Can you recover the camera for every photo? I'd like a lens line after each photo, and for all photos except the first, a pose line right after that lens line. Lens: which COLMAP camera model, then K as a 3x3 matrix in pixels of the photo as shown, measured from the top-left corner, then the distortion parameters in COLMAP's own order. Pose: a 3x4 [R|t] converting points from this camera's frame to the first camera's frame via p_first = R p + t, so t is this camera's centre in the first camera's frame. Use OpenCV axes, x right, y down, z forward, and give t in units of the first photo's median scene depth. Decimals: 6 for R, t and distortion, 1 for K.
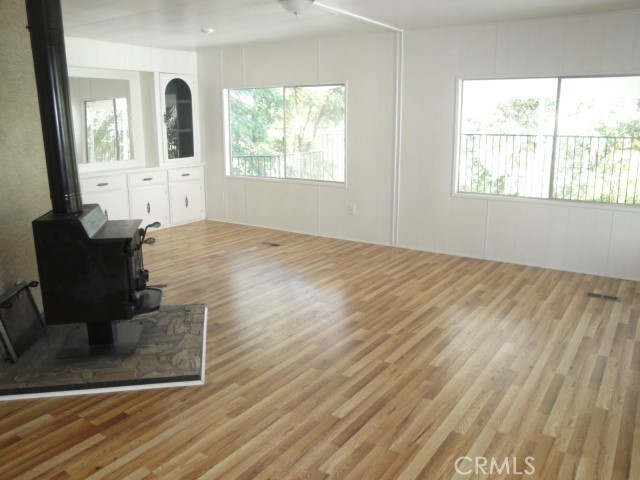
lens RADIAL K [[528.1, 0, 320.9], [0, 528.1, 240.8], [0, 0, 1]] dist [-0.165405, 0.147041]
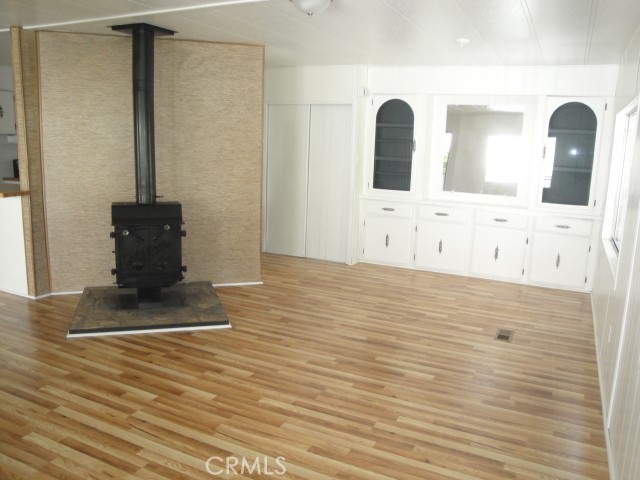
lens RADIAL K [[528.1, 0, 320.9], [0, 528.1, 240.8], [0, 0, 1]] dist [-0.165405, 0.147041]
pose [[0.141614, 0.192397, -0.971045, 0.655691], [-0.258369, 0.954115, 0.151363, -0.197330], [0.955610, 0.229453, 0.184825, 0.795526]]
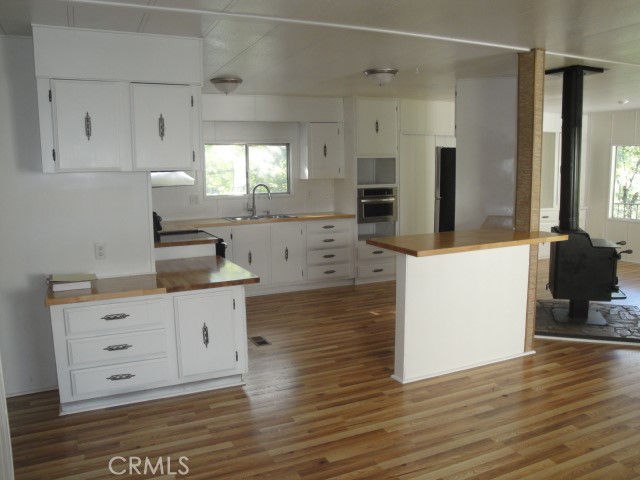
lens RADIAL K [[528.1, 0, 320.9], [0, 528.1, 240.8], [0, 0, 1]] dist [-0.165405, 0.147041]
pose [[0.854255, 0.065385, -0.515726, -0.216839], [-0.111085, 0.992104, -0.058220, 0.099801], [0.507847, 0.107025, 0.854773, -0.467554]]
